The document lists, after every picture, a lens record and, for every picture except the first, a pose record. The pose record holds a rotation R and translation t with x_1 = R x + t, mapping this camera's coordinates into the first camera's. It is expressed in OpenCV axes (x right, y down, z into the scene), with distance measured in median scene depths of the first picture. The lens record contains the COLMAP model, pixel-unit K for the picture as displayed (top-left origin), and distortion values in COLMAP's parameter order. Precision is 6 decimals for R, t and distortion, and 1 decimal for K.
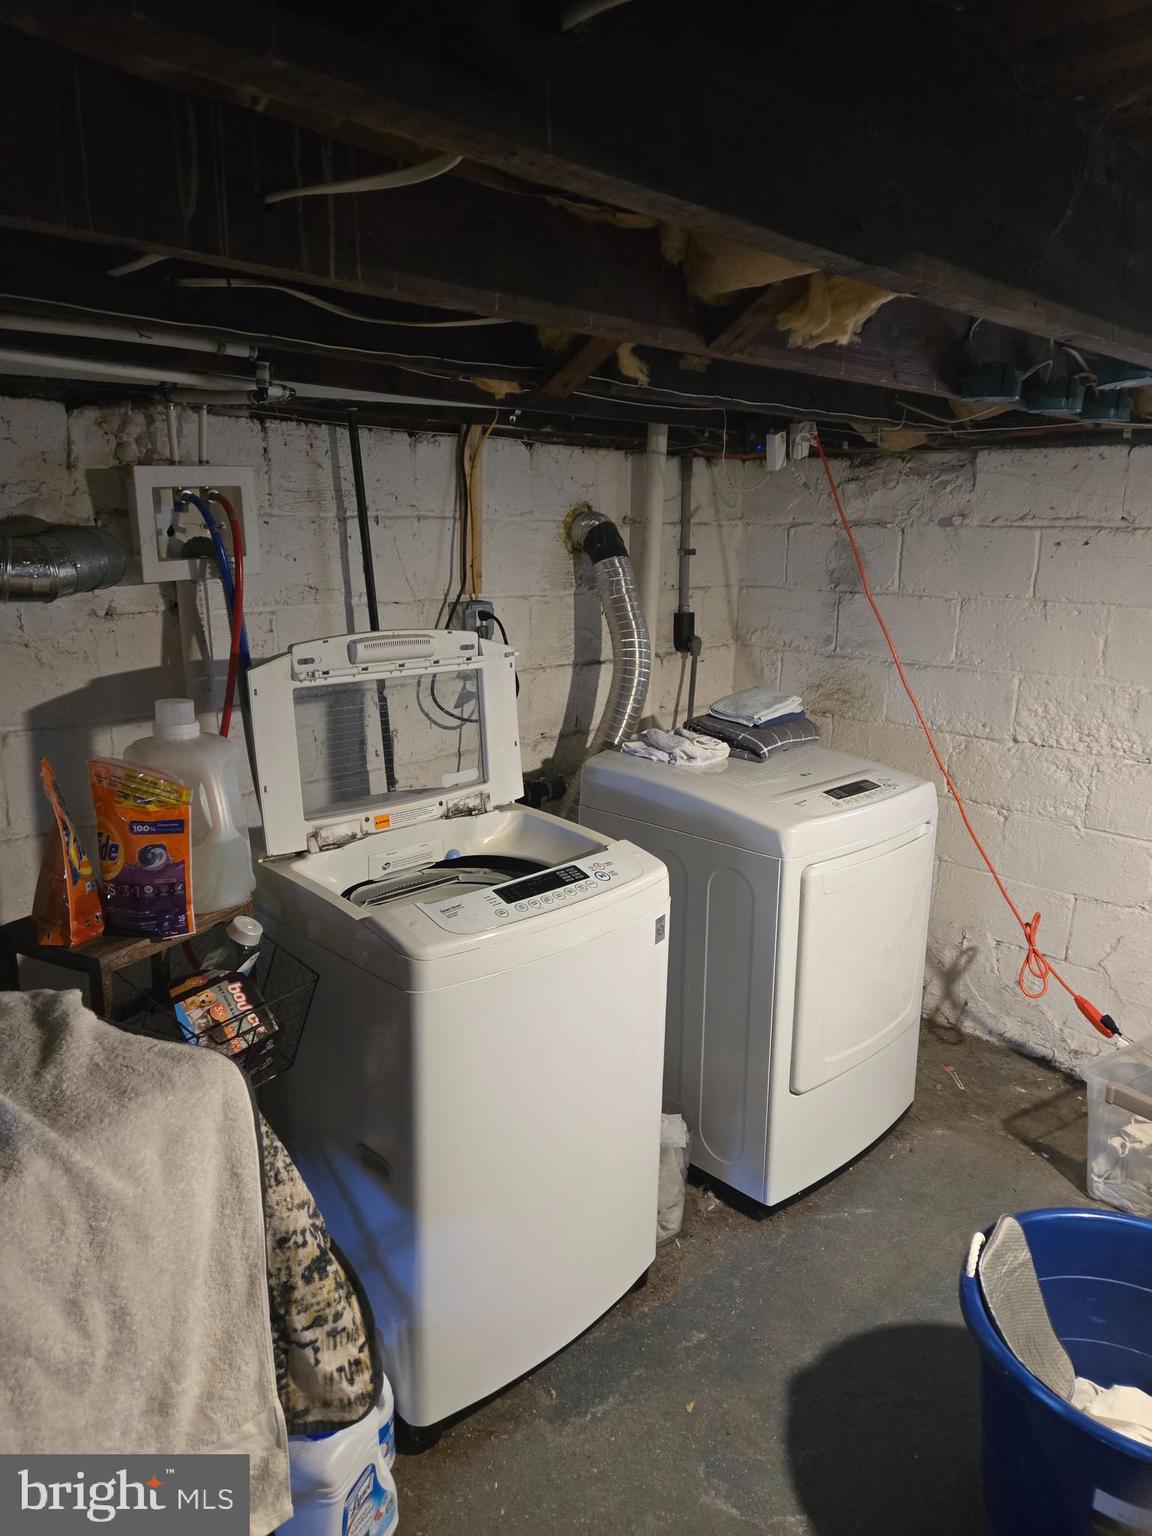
lens RADIAL K [[1038.6, 0, 576.0], [0, 1038.6, 768.0], [0, 0, 1]] dist [0.102487, -0.099559]
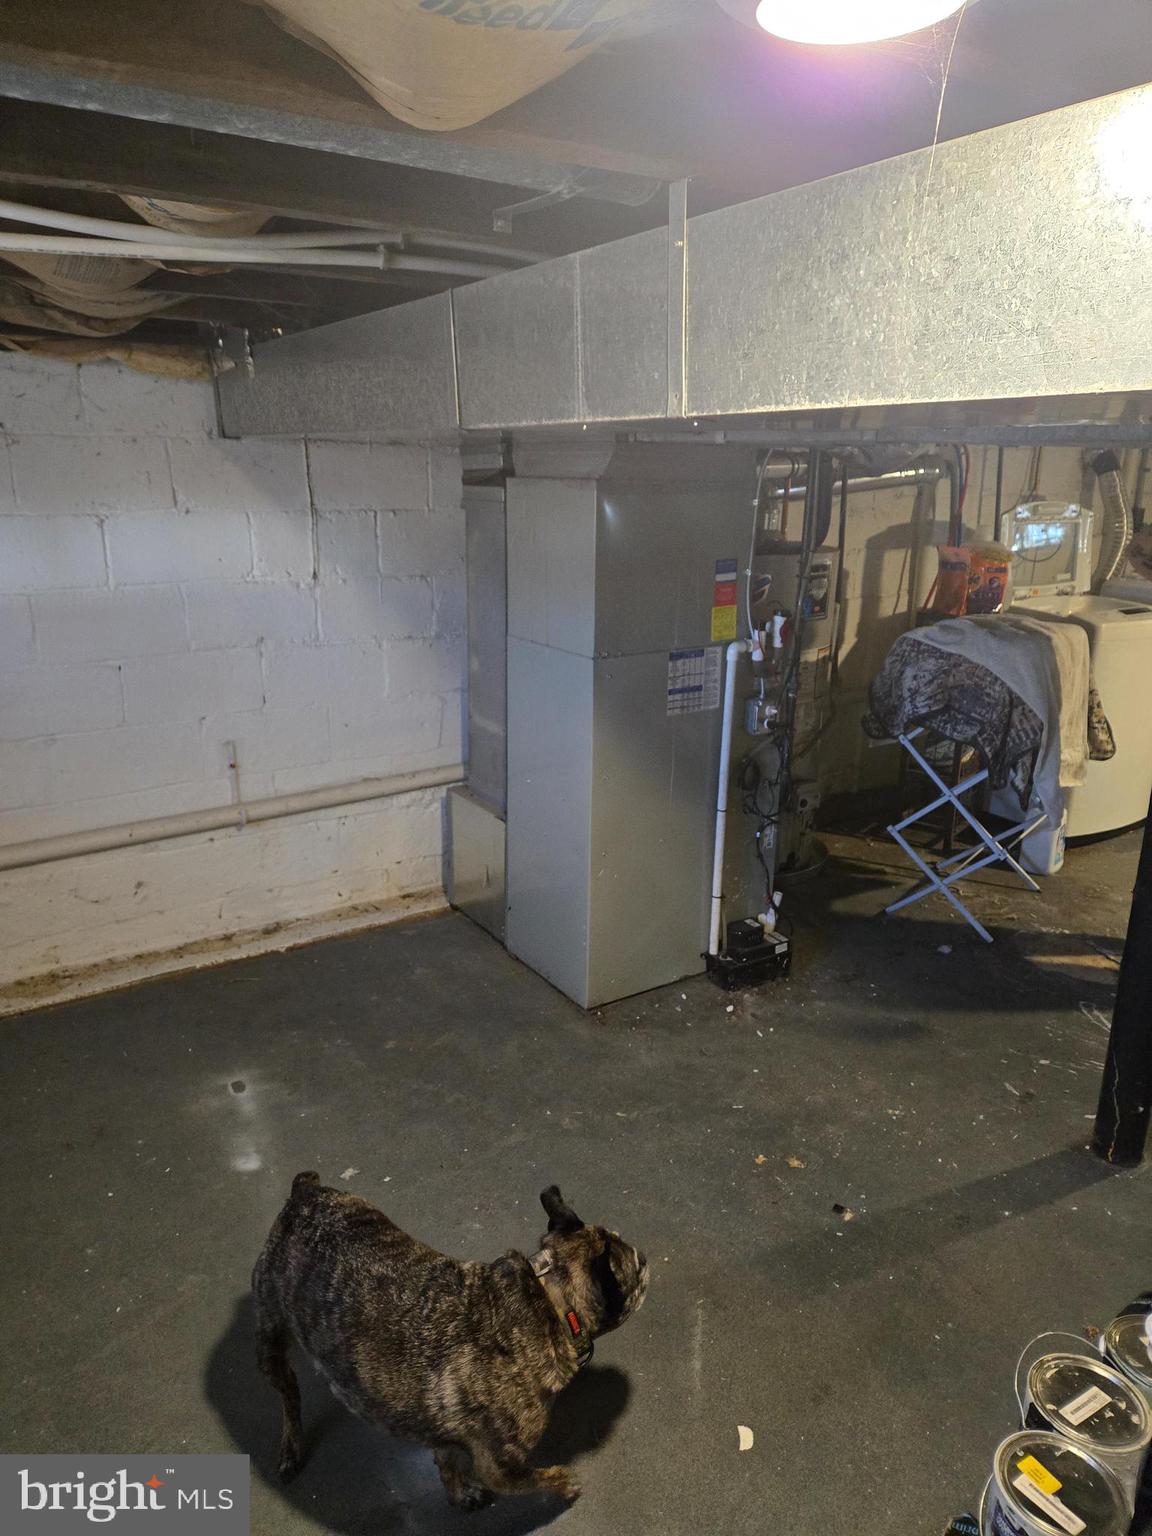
lens RADIAL K [[1038.6, 0, 576.0], [0, 1038.6, 768.0], [0, 0, 1]] dist [0.102487, -0.099559]
pose [[0.977139, 0.064355, -0.202625, -0.594473], [-0.053711, 0.996893, 0.057607, 0.311247], [0.205703, -0.045407, 0.977560, -1.228441]]
